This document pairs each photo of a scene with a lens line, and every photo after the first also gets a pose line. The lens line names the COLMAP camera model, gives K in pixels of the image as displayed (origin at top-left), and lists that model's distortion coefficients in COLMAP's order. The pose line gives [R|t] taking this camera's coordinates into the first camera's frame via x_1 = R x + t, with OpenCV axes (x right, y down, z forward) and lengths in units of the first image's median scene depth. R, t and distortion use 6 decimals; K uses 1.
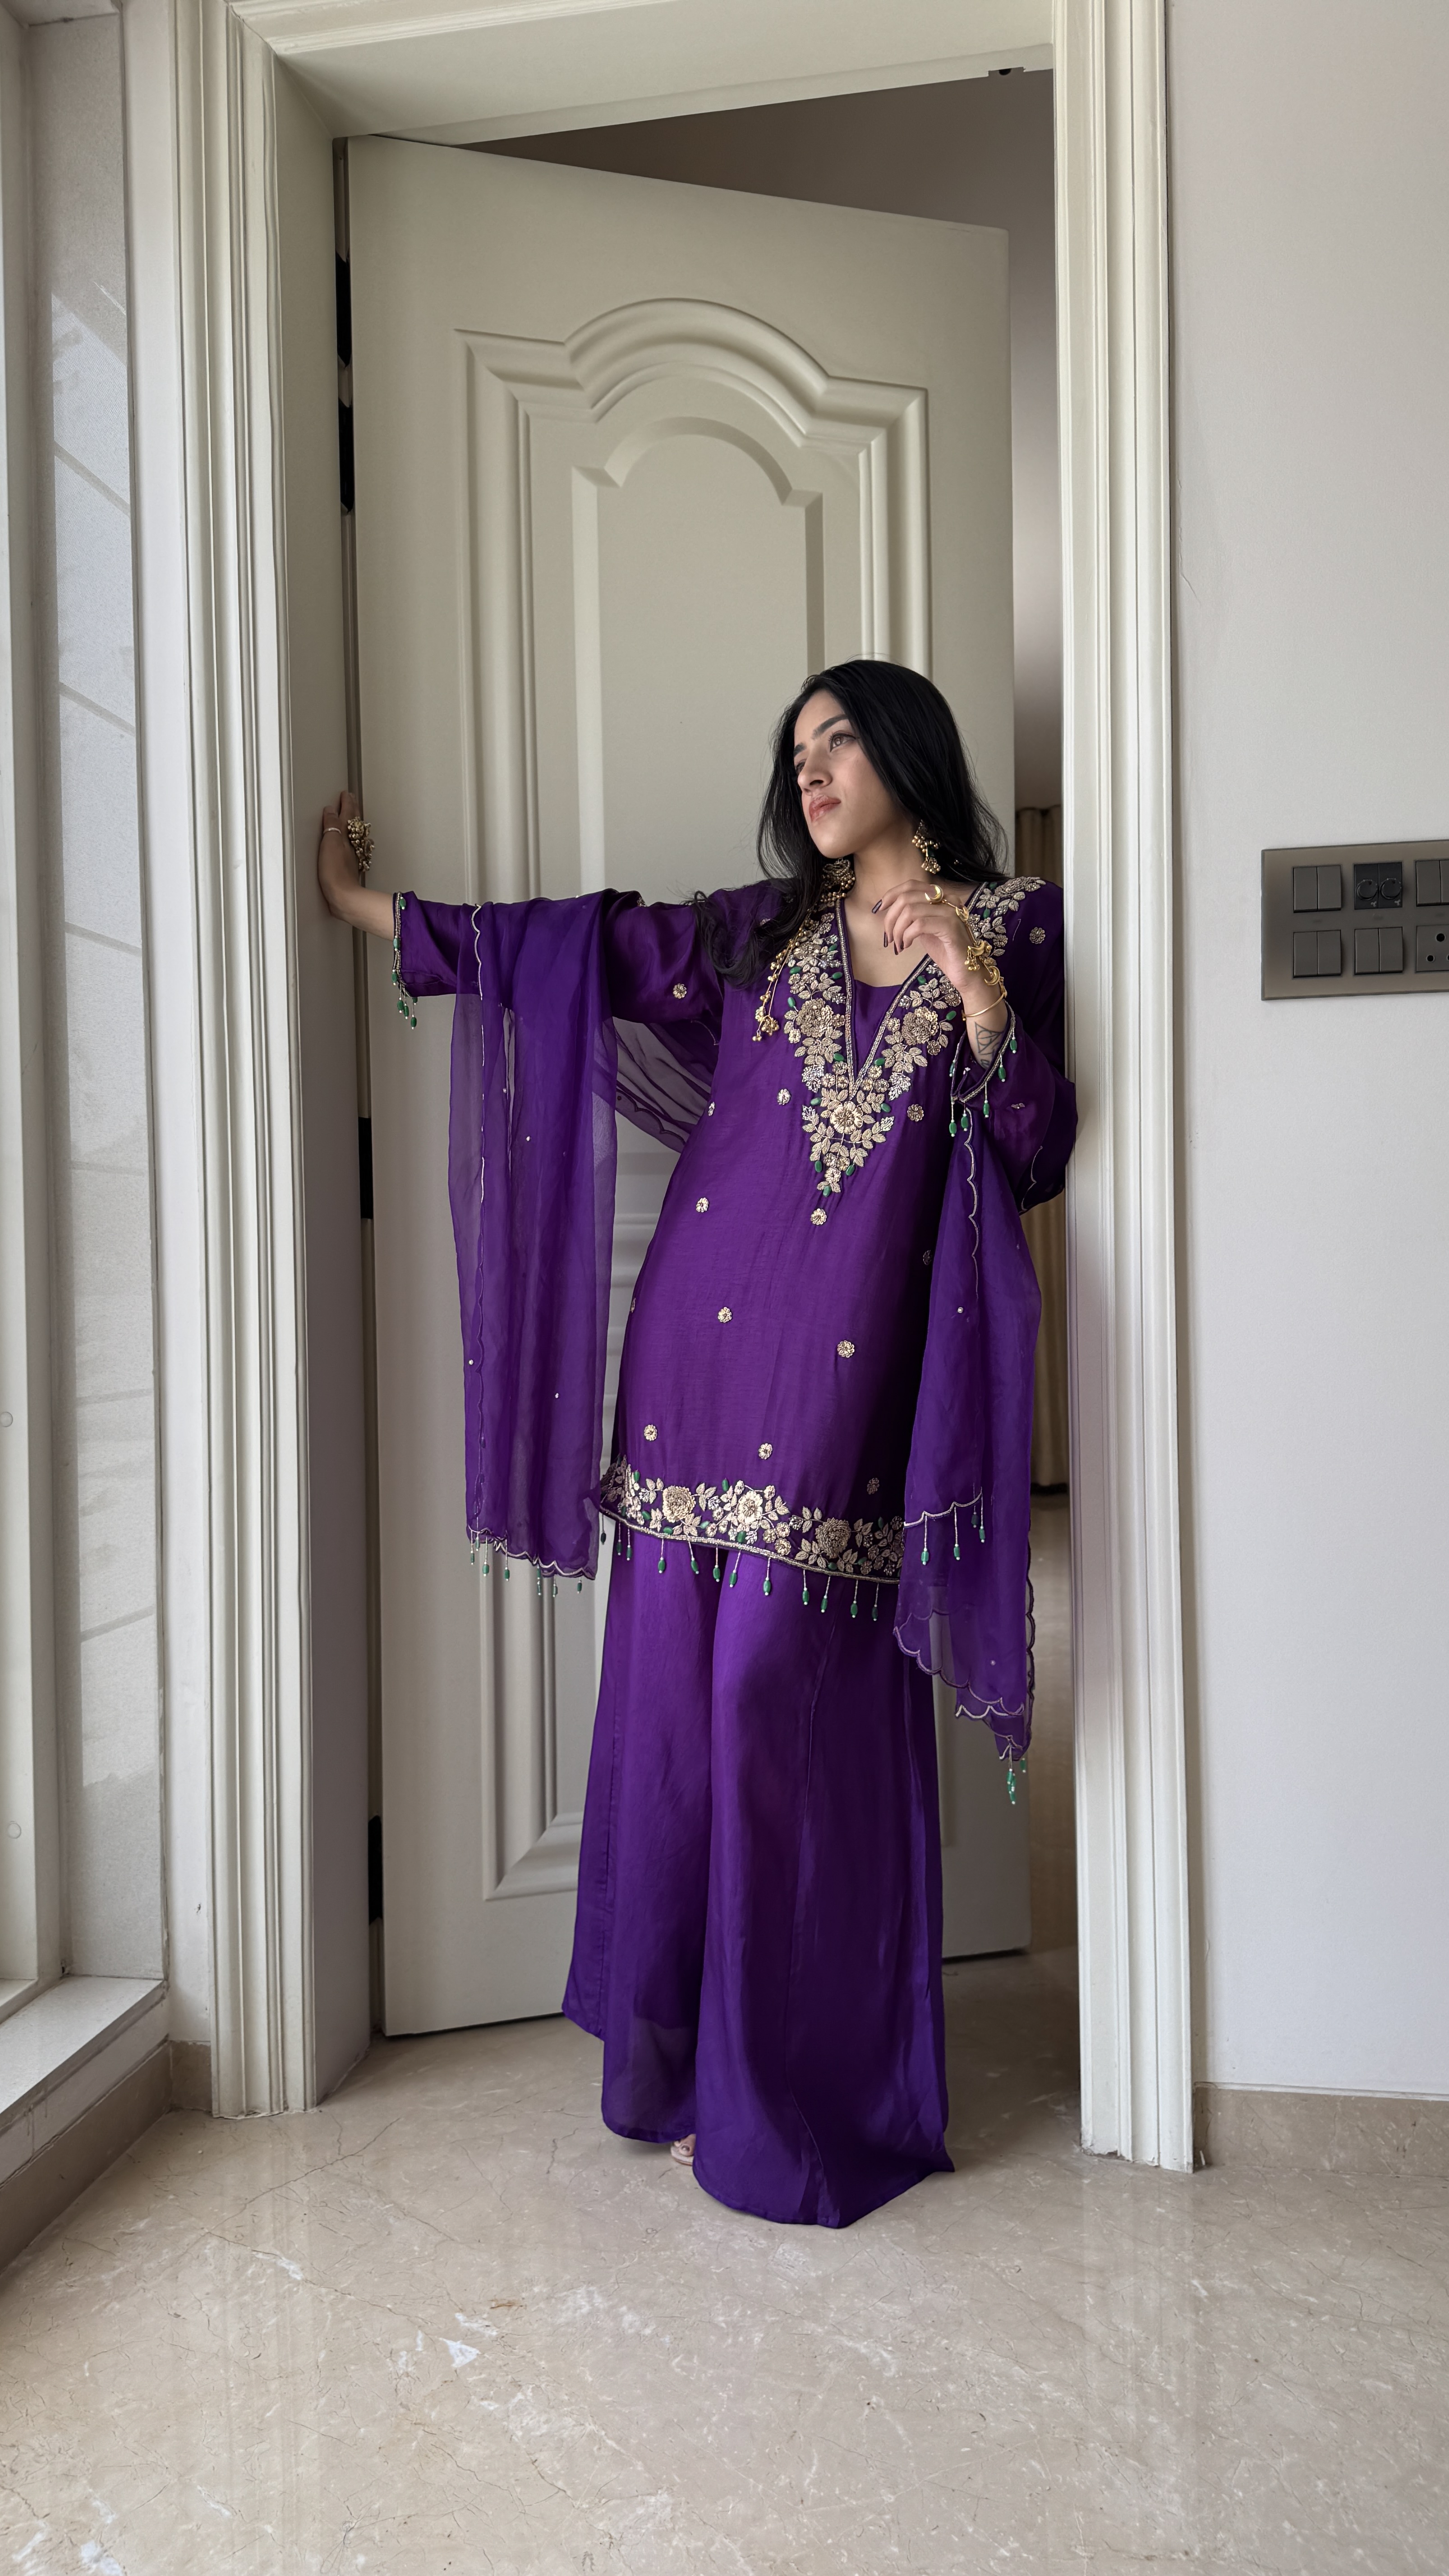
lens RADIAL K [[1841.4, 0, 750.4], [0, 1841.4, 1288.8], [0, 0, 1]] dist [-0.010375, 0.003018]
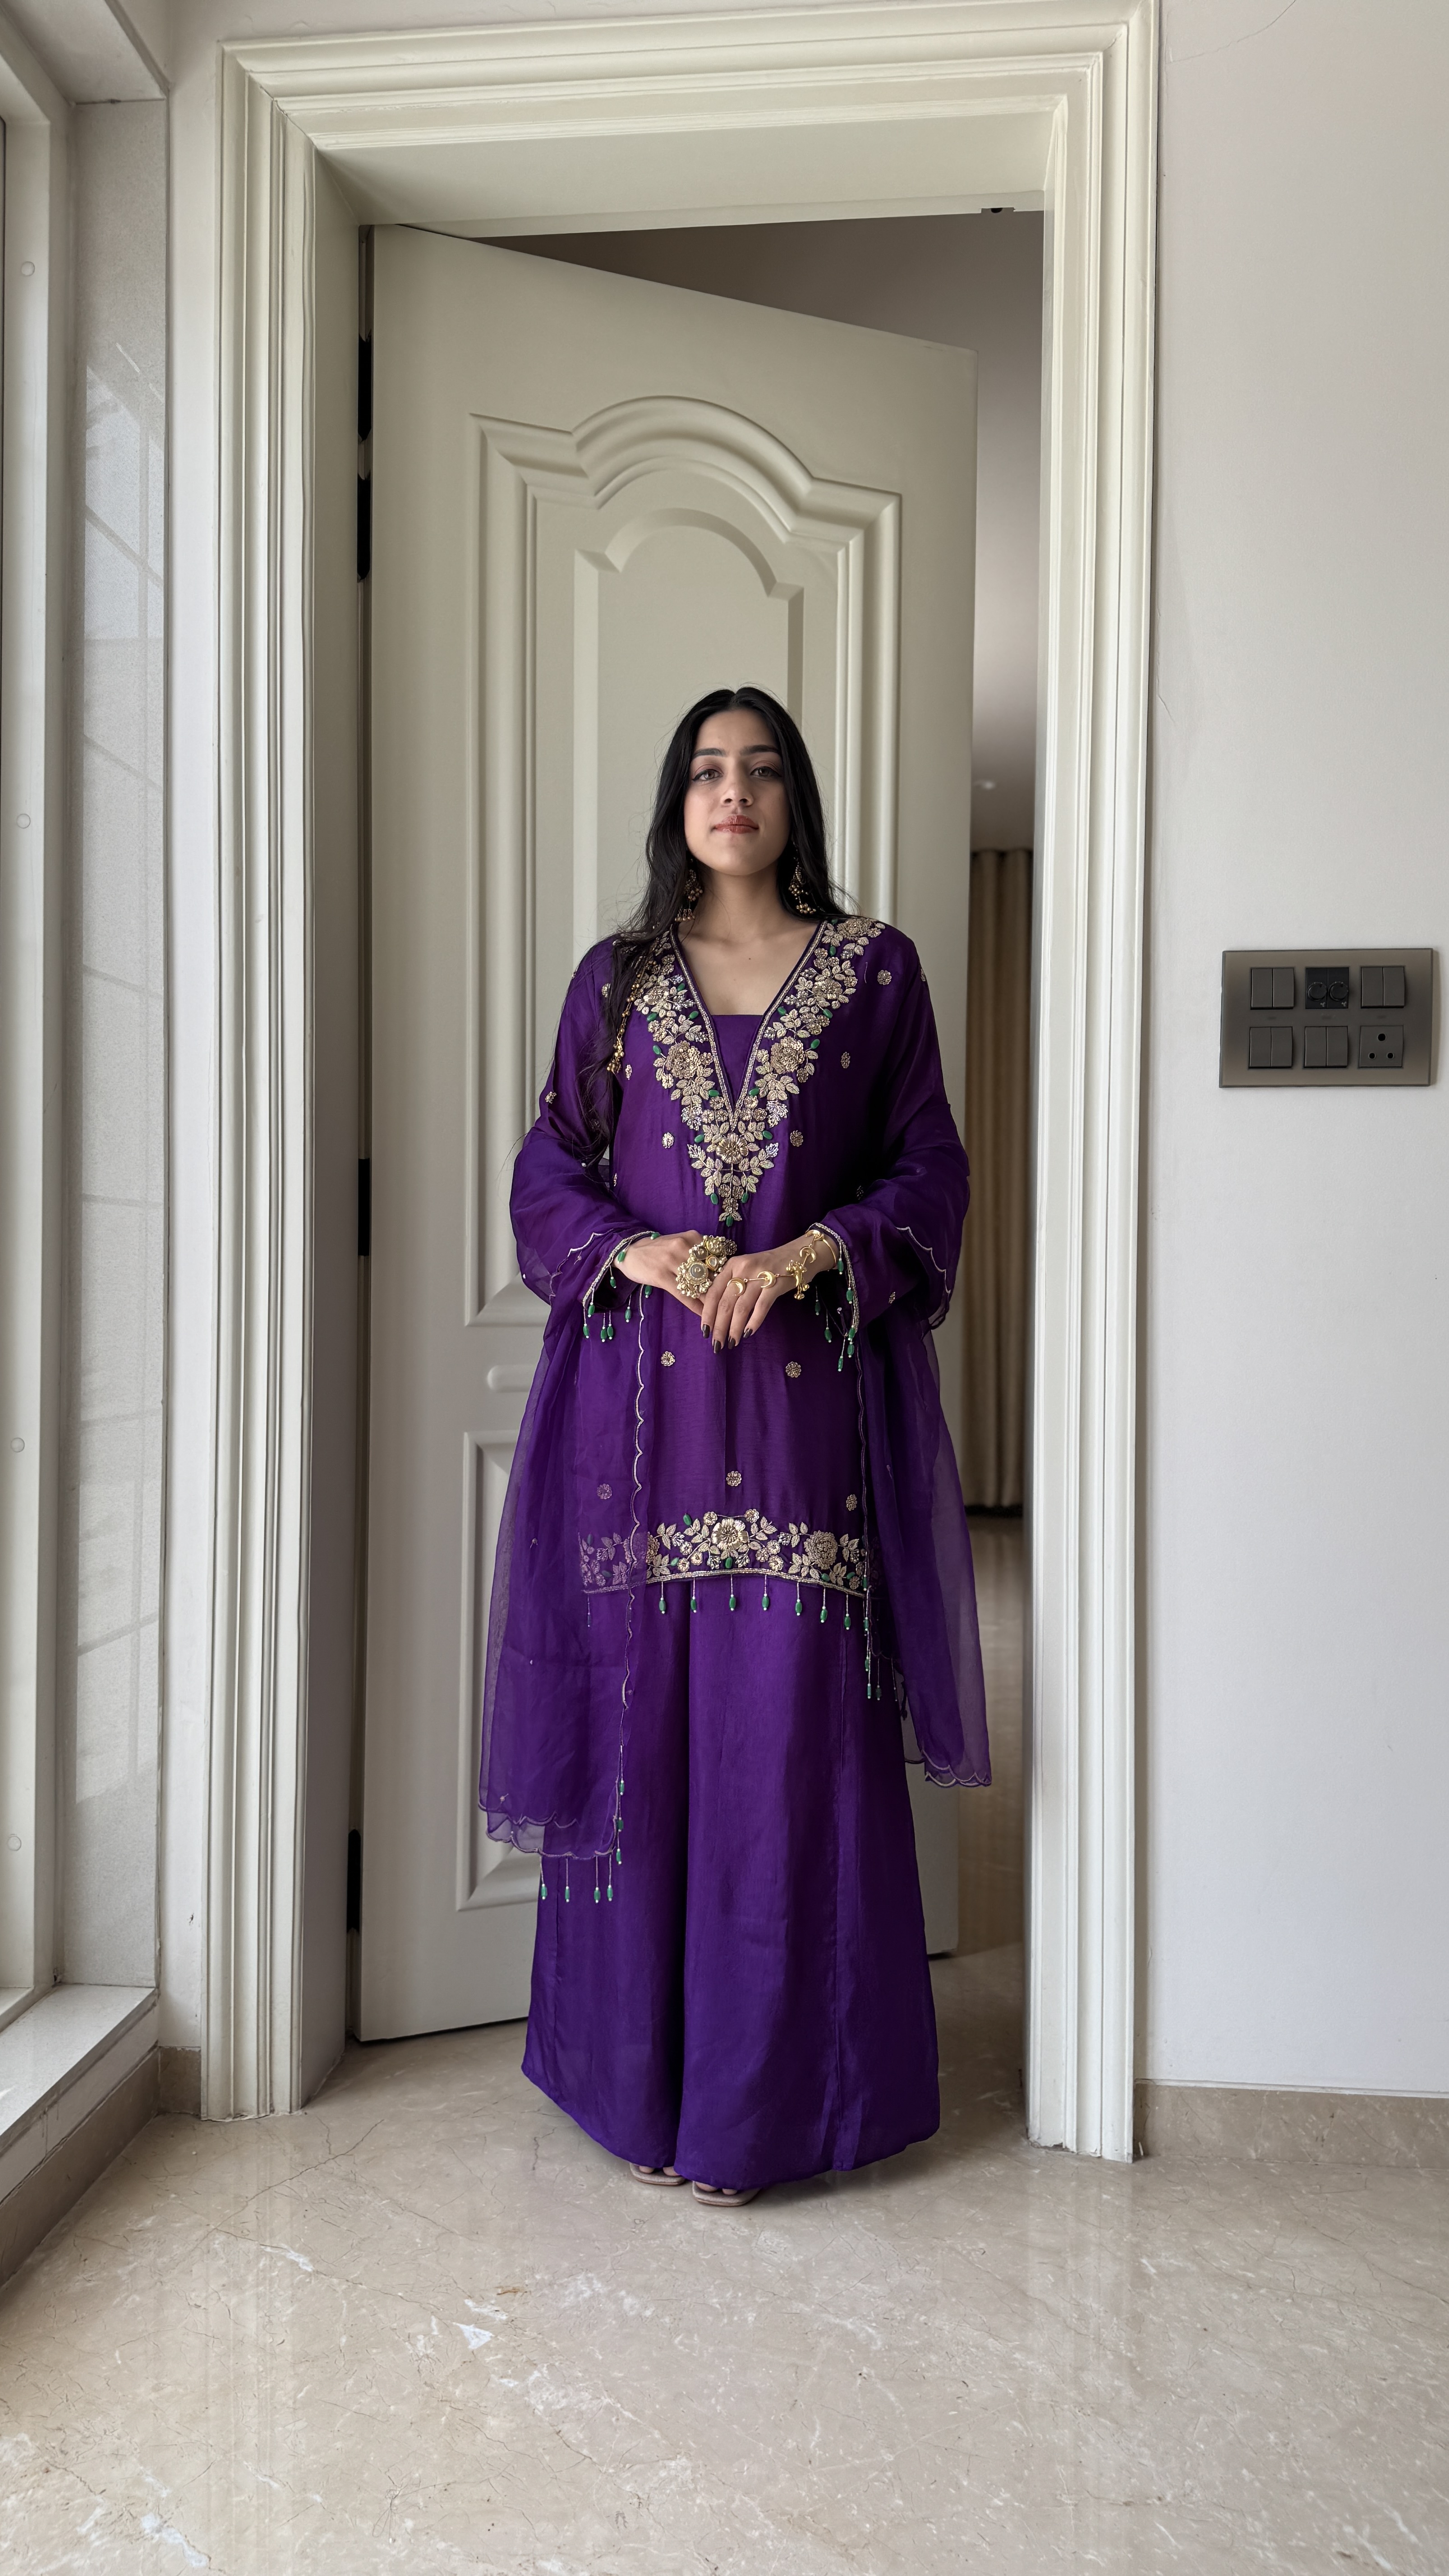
lens RADIAL K [[1821.1, 0, 751.0], [0, 1821.1, 1296.6], [0, 0, 1]] dist [-0.006651, -0.001678]
pose [[0.996462, 0.027588, 0.079383, -0.086097], [-0.027009, 0.999600, -0.008360, -0.016600], [-0.079582, 0.006186, 0.996809, -0.059707]]
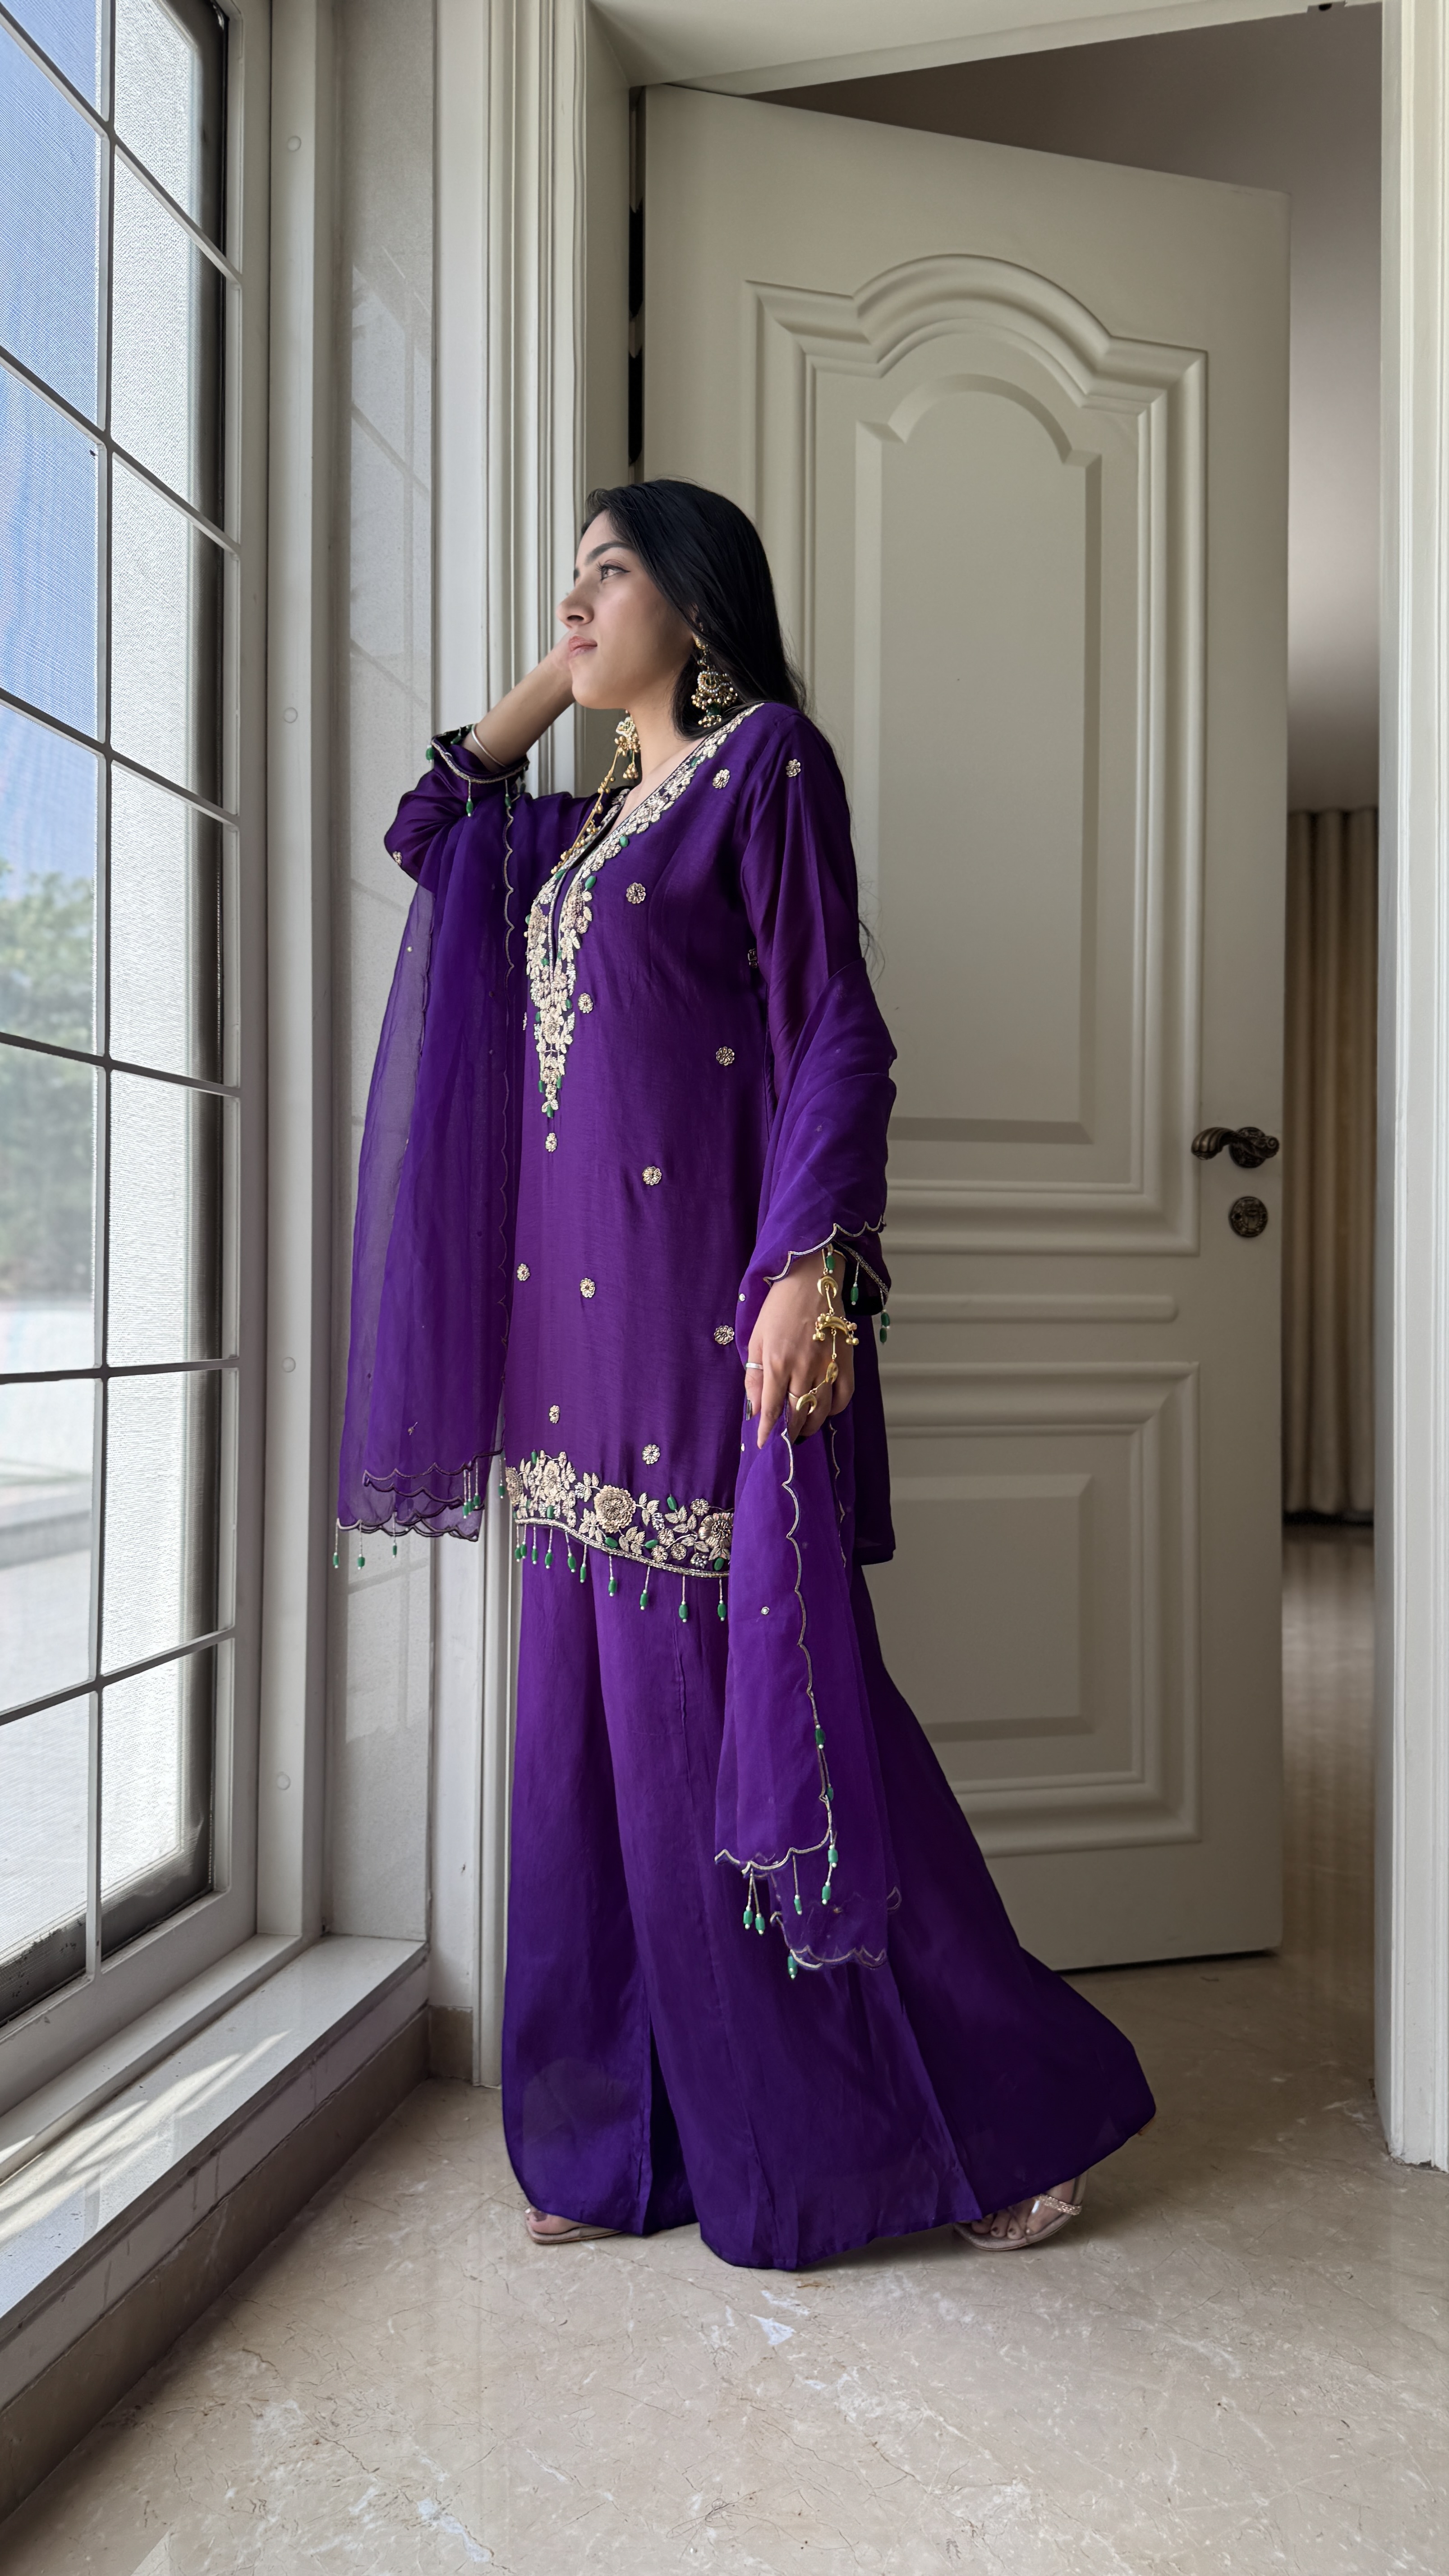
lens RADIAL K [[1841.4, 0, 750.4], [0, 1841.4, 1288.8], [0, 0, 1]] dist [-0.010375, 0.003018]
pose [[0.998238, 0.022549, -0.054886, -0.114041], [-0.023735, 0.999497, -0.021051, 0.051110], [0.054384, 0.022316, 0.998271, 0.029222]]
